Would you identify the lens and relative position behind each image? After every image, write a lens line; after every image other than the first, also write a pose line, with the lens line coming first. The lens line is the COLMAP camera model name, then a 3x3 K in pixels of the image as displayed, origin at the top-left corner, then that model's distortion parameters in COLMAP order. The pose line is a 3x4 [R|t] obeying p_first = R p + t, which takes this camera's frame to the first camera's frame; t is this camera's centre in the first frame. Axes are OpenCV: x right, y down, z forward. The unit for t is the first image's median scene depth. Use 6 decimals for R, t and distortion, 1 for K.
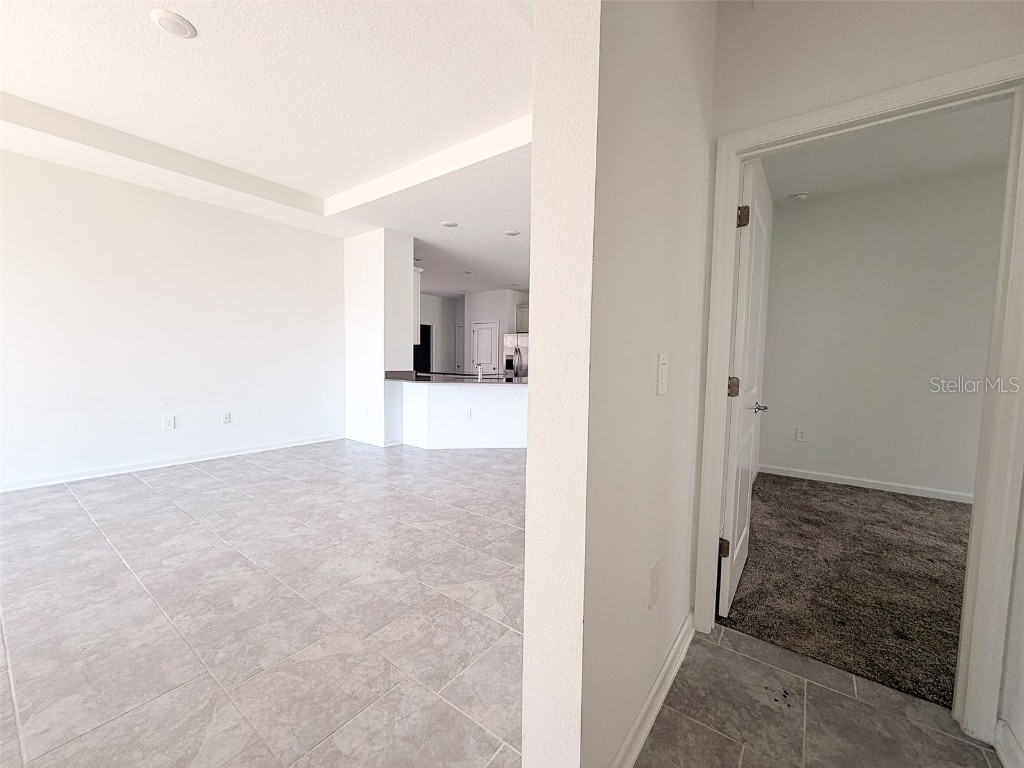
lens RADIAL K [[408.9, 0, 510.4], [0, 408.9, 385.3], [0, 0, 1]] dist [-0.000338, 0.000164]
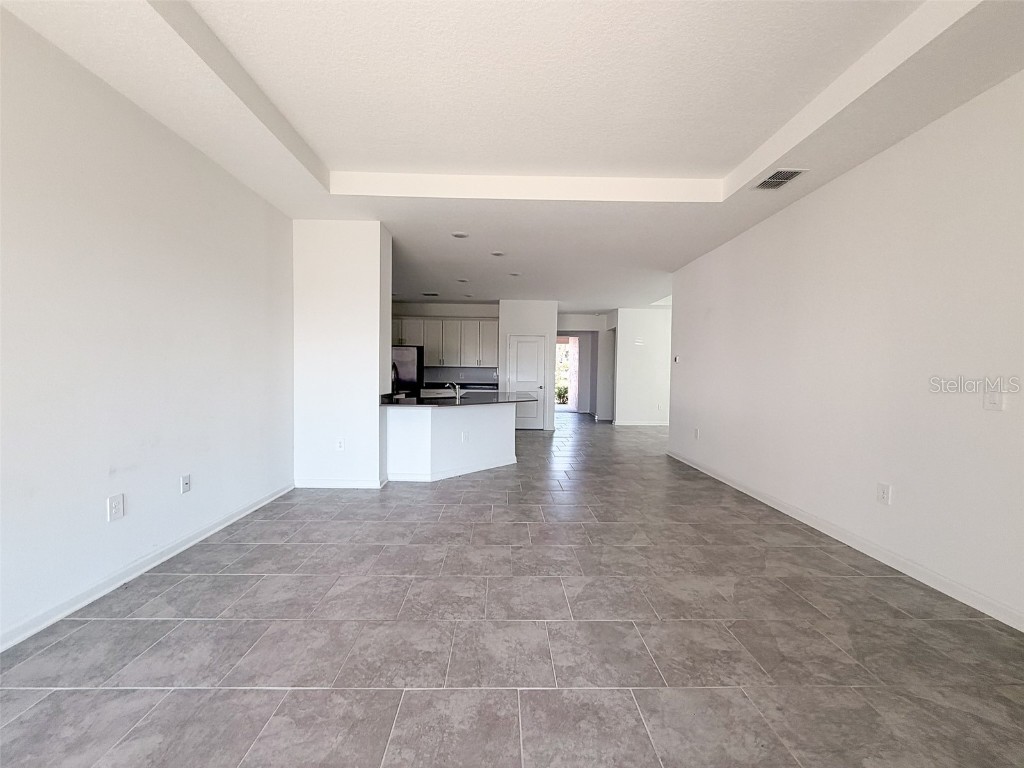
lens RADIAL K [[408.9, 0, 510.4], [0, 408.9, 385.3], [0, 0, 1]] dist [-0.000338, 0.000164]
pose [[0.787959, -0.026591, 0.615153, -0.929491], [0.041059, 0.999112, -0.009404, -0.055071], [-0.614357, 0.032667, 0.788352, 0.299351]]
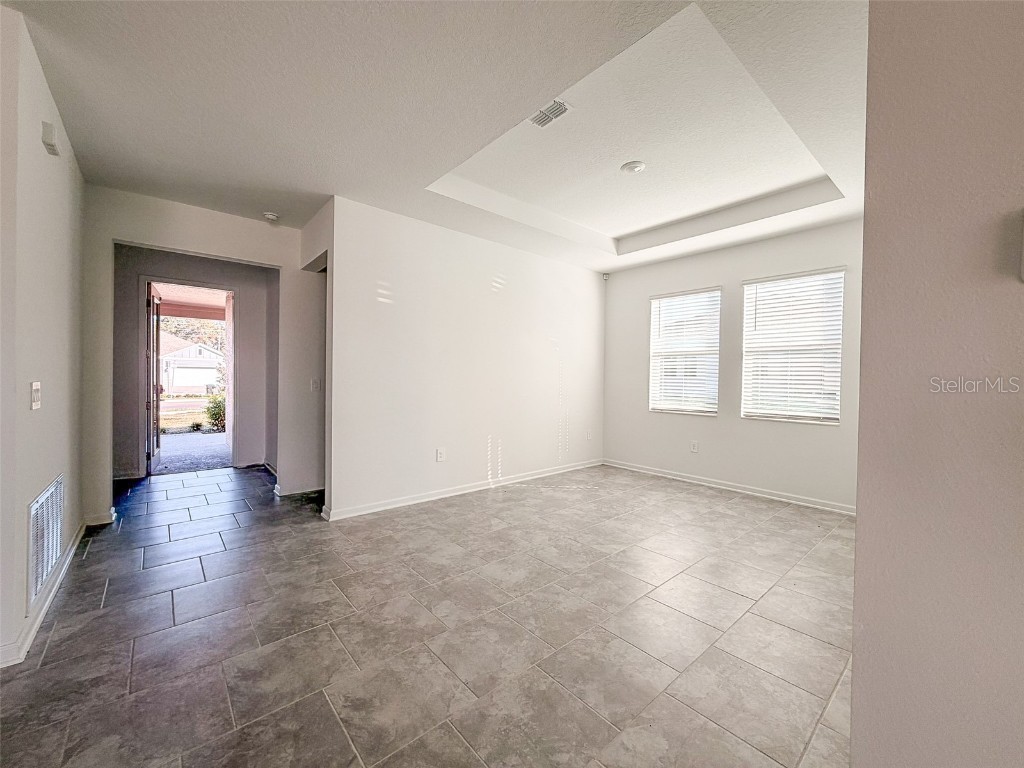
lens RADIAL K [[408.9, 0, 510.4], [0, 408.9, 385.3], [0, 0, 1]] dist [-0.000338, 0.000164]
pose [[0.219914, -0.032229, 0.974987, 0.529245], [0.056478, 0.998198, 0.020257, -0.108964], [-0.973883, 0.050610, 0.221338, 1.445049]]
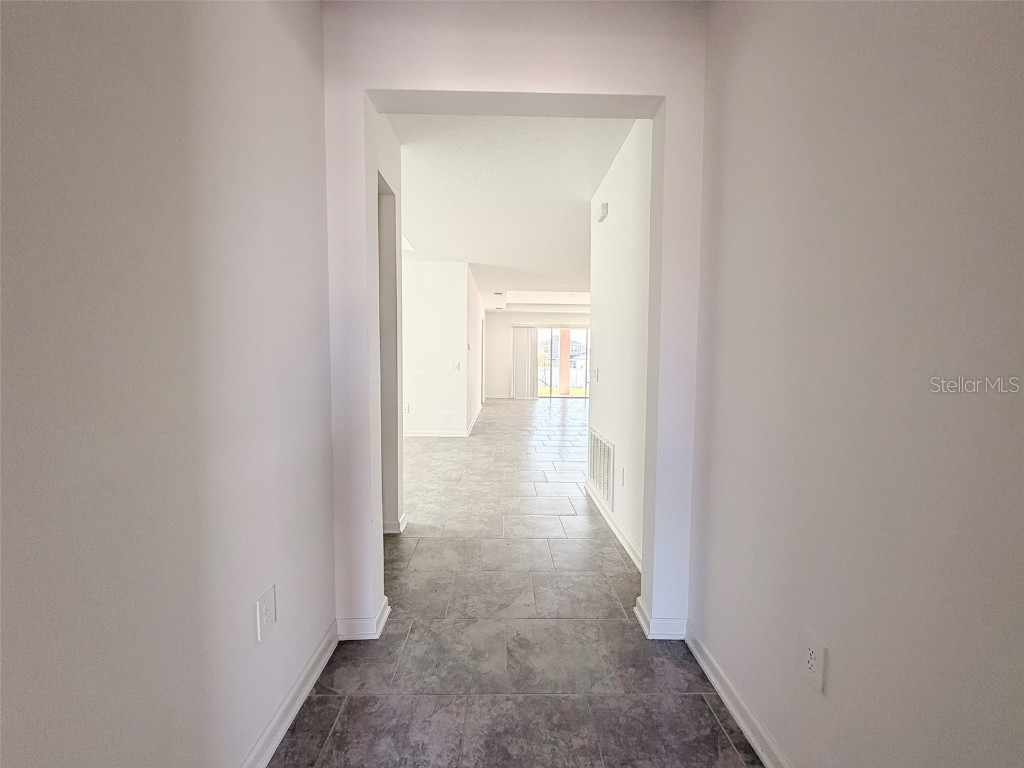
lens RADIAL K [[408.9, 0, 510.4], [0, 408.9, 385.3], [0, 0, 1]] dist [-0.000338, 0.000164]
pose [[-0.790260, 0.011670, -0.612661, 1.807458], [-0.065806, 0.992420, 0.103786, -0.187976], [0.609228, 0.122334, -0.783502, 2.970333]]
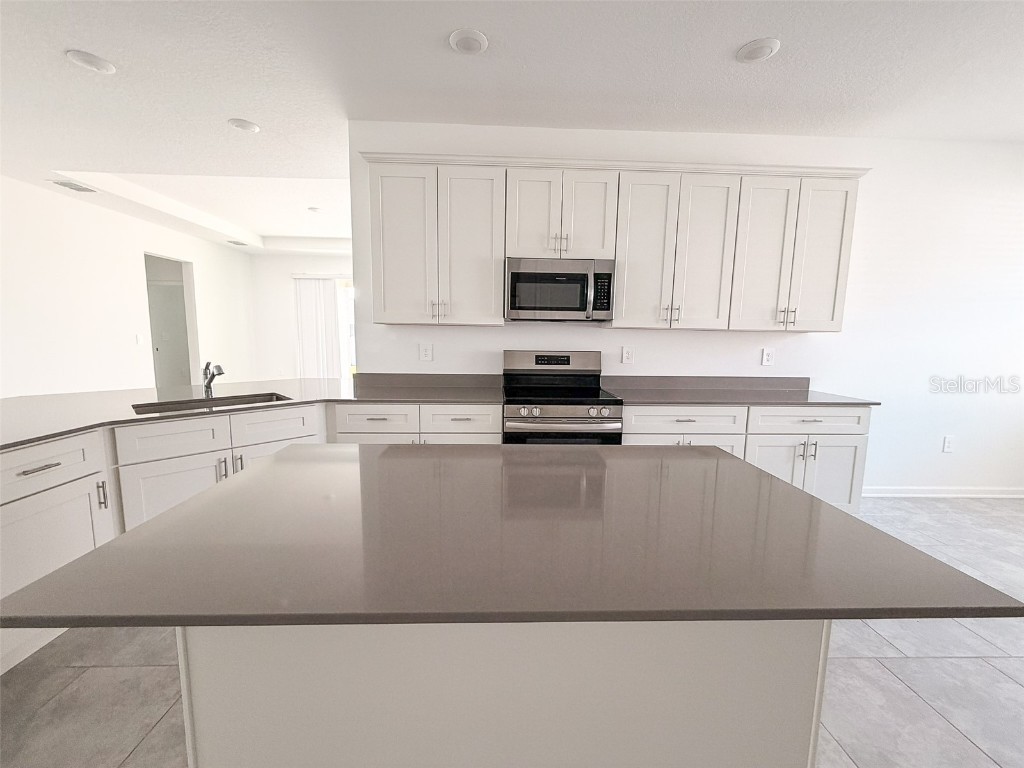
lens RADIAL K [[408.9, 0, 510.4], [0, 408.9, 385.3], [0, 0, 1]] dist [-0.000338, 0.000164]
pose [[-0.782688, 0.047897, -0.620568, -0.089729], [-0.070266, 0.983861, 0.164560, -0.205311], [0.618435, 0.172404, -0.766691, 2.567215]]
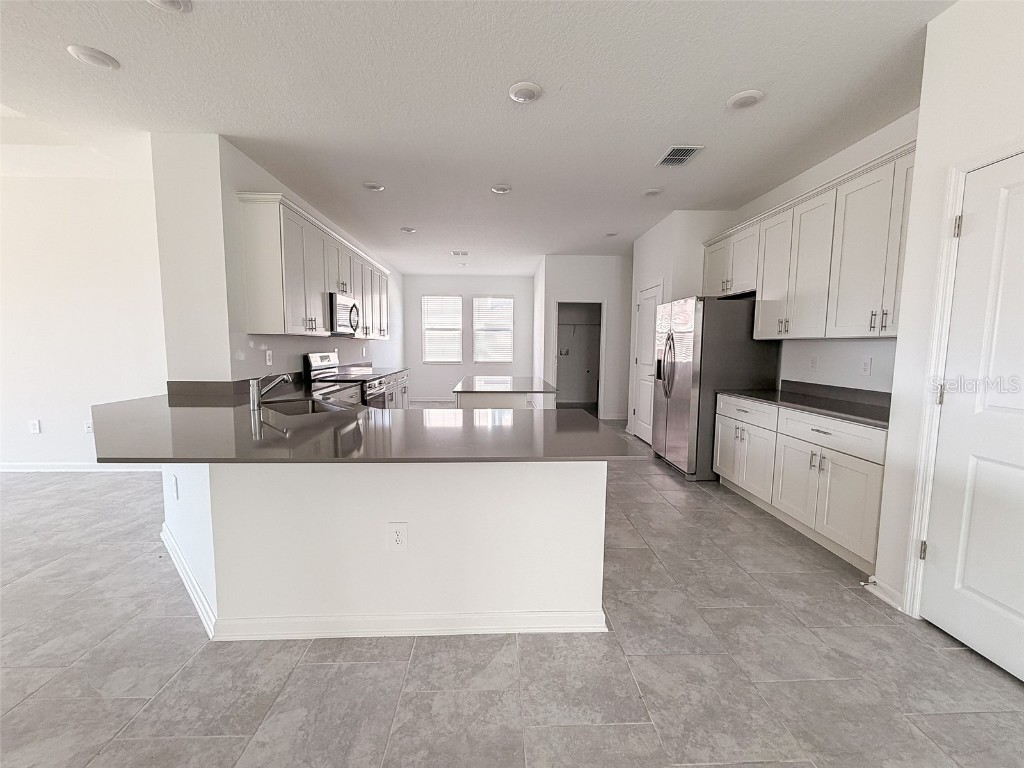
lens RADIAL K [[408.9, 0, 510.4], [0, 408.9, 385.3], [0, 0, 1]] dist [-0.000338, 0.000164]
pose [[0.626552, 0.064939, -0.776670, 0.716769], [-0.050087, 0.997818, 0.043024, -0.119807], [0.777769, 0.011945, 0.628437, 1.559225]]
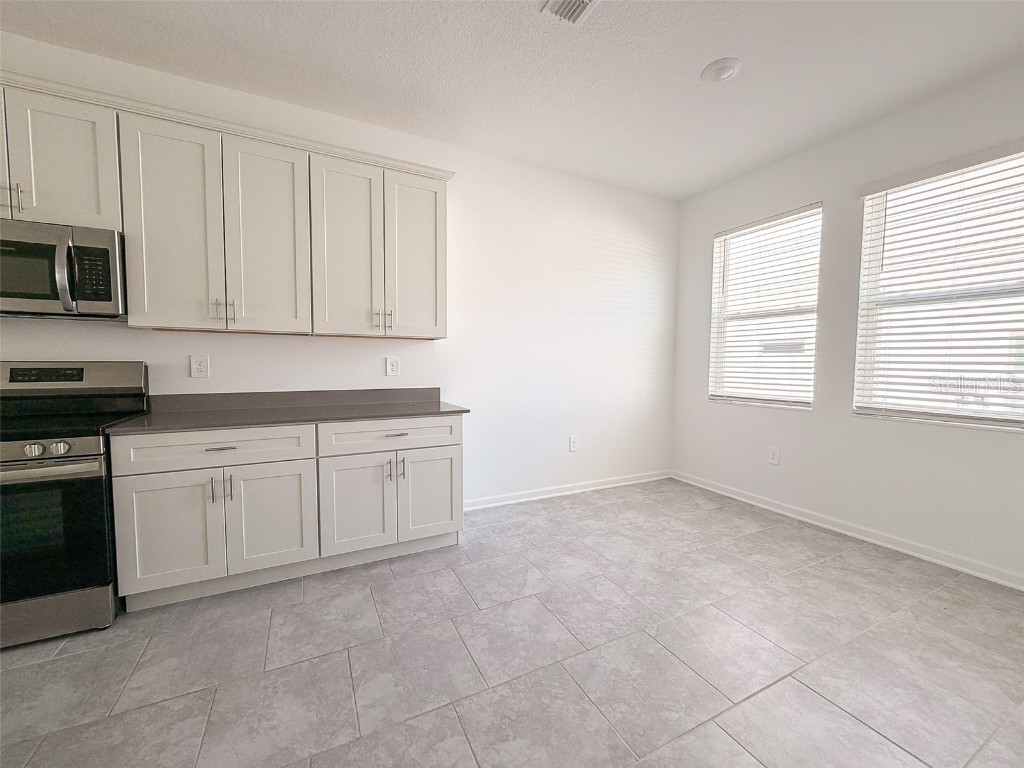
lens RADIAL K [[408.9, 0, 510.4], [0, 408.9, 385.3], [0, 0, 1]] dist [-0.000338, 0.000164]
pose [[-0.446989, 0.034416, -0.893877, -0.485921], [-0.076370, 0.994143, 0.076465, -0.201412], [0.891273, 0.102444, -0.441743, 2.800540]]
